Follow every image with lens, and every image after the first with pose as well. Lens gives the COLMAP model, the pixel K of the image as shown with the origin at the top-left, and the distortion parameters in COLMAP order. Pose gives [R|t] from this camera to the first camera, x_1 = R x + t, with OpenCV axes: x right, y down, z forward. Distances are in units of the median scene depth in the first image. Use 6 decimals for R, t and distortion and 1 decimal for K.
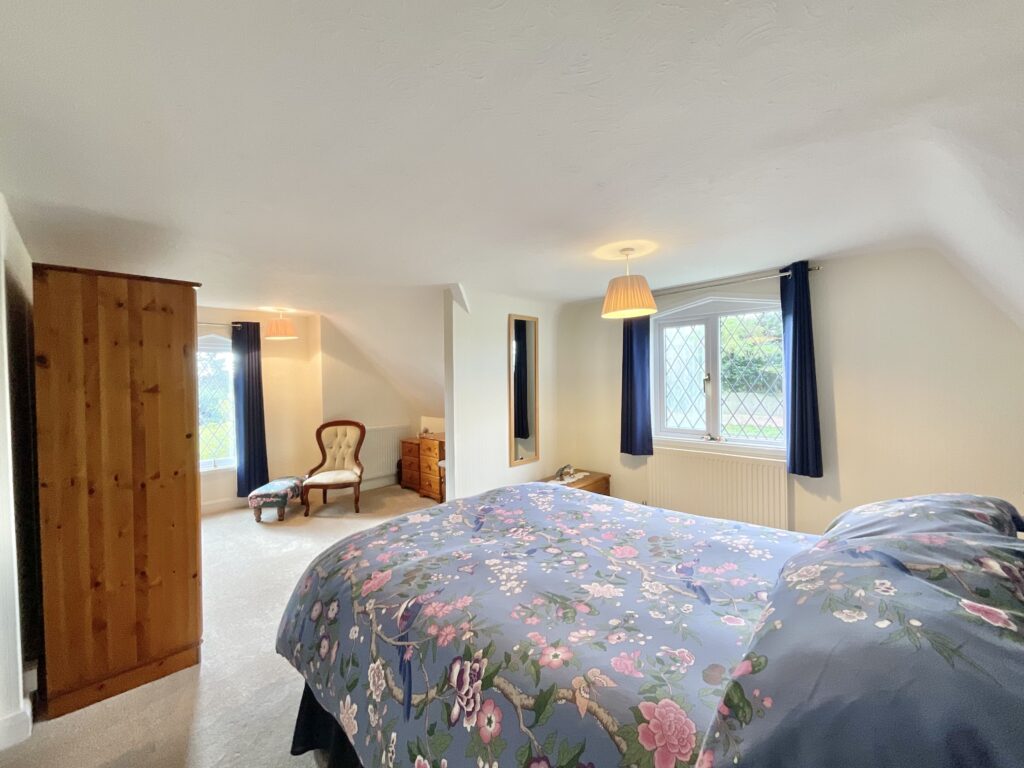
lens RADIAL K [[411.1, 0, 512.2], [0, 411.1, 384.2], [0, 0, 1]] dist [-0.000703, 0.000133]
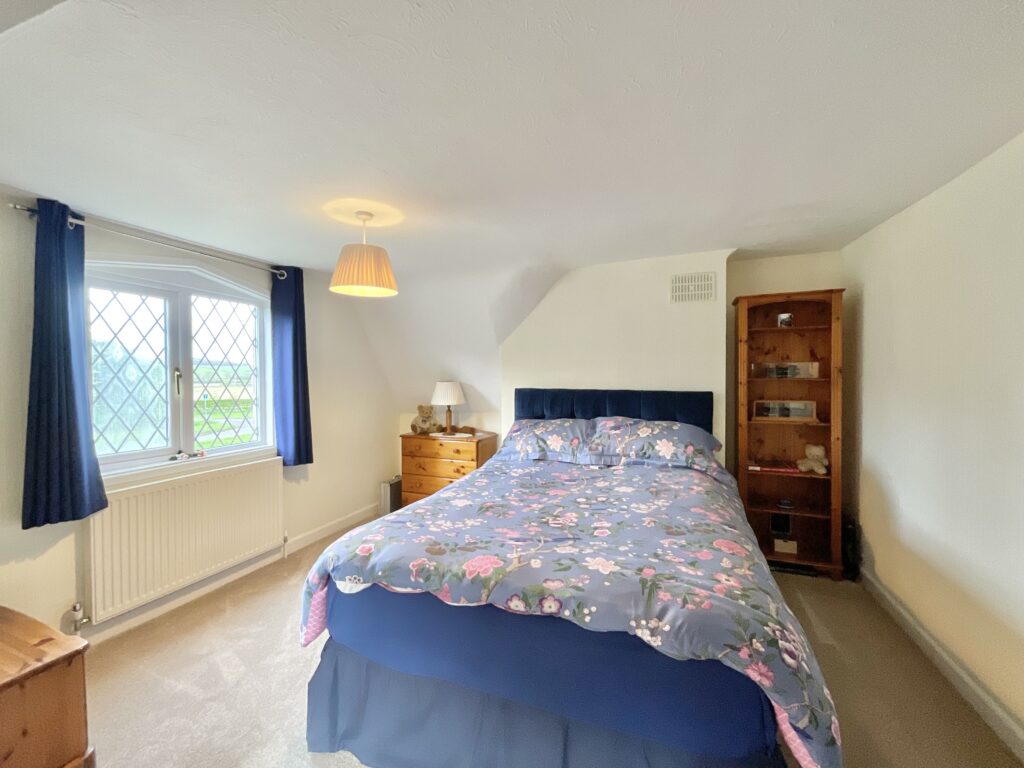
lens RADIAL K [[411.1, 0, 510.8], [0, 411.1, 381.6], [0, 0, 1]] dist [-0.000703, 0.000133]
pose [[-0.378753, 0.009191, 0.925452, -0.722944], [0.025722, 0.999669, 0.000599, 0.022323], [-0.925140, 0.024032, -0.378864, 1.260595]]
